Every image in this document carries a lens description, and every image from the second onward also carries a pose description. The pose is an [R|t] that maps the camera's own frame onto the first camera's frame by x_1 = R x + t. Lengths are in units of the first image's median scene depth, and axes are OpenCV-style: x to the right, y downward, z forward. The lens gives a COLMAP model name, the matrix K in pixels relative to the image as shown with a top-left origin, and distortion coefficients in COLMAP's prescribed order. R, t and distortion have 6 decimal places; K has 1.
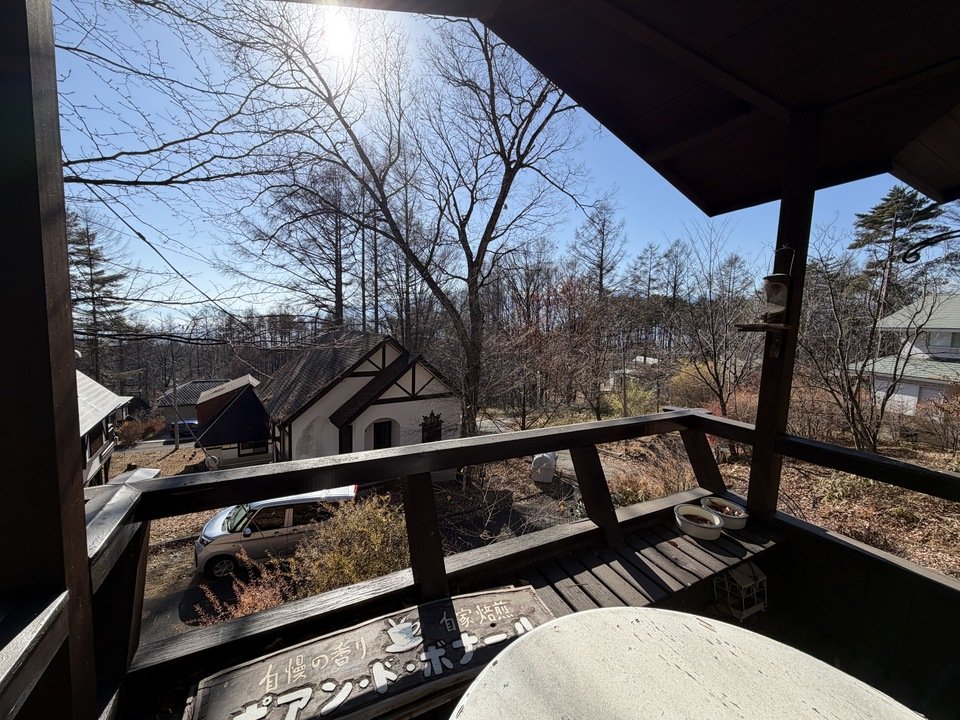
lens RADIAL K [[380.6, 0, 475.5], [0, 380.6, 358.6], [0, 0, 1]] dist [0.000557, 0.000020]
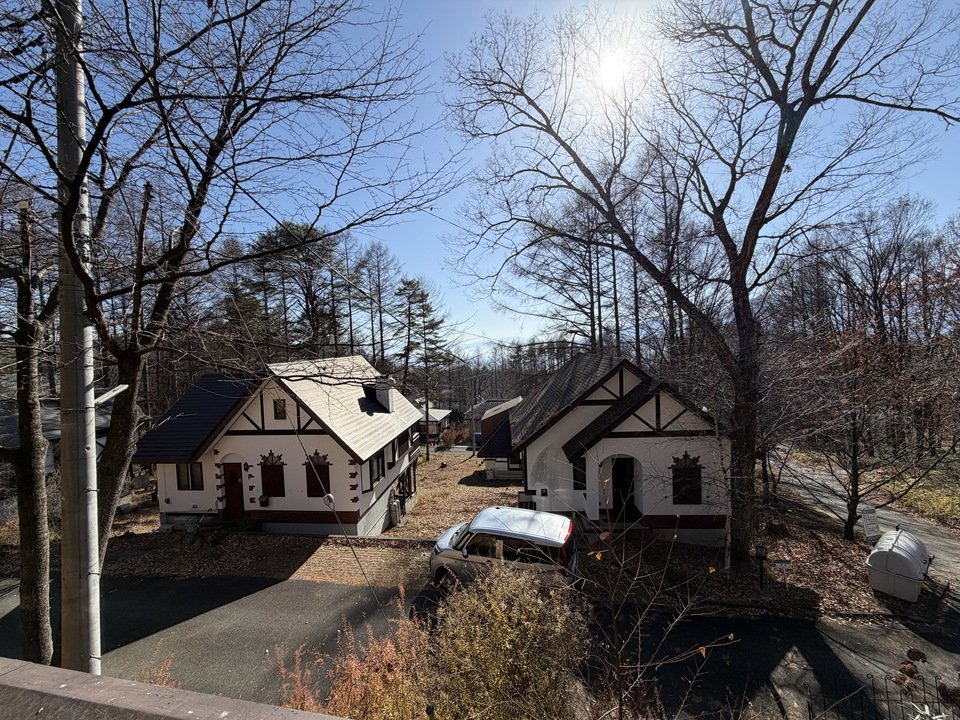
lens RADIAL K [[380.6, 0, 475.5], [0, 380.6, 358.6], [0, 0, 1]] dist [0.000557, 0.000020]
pose [[0.768157, -0.038233, -0.639119, 0.066511], [0.001058, 0.998290, -0.058448, -0.010657], [0.640261, 0.044221, 0.766883, 0.106592]]
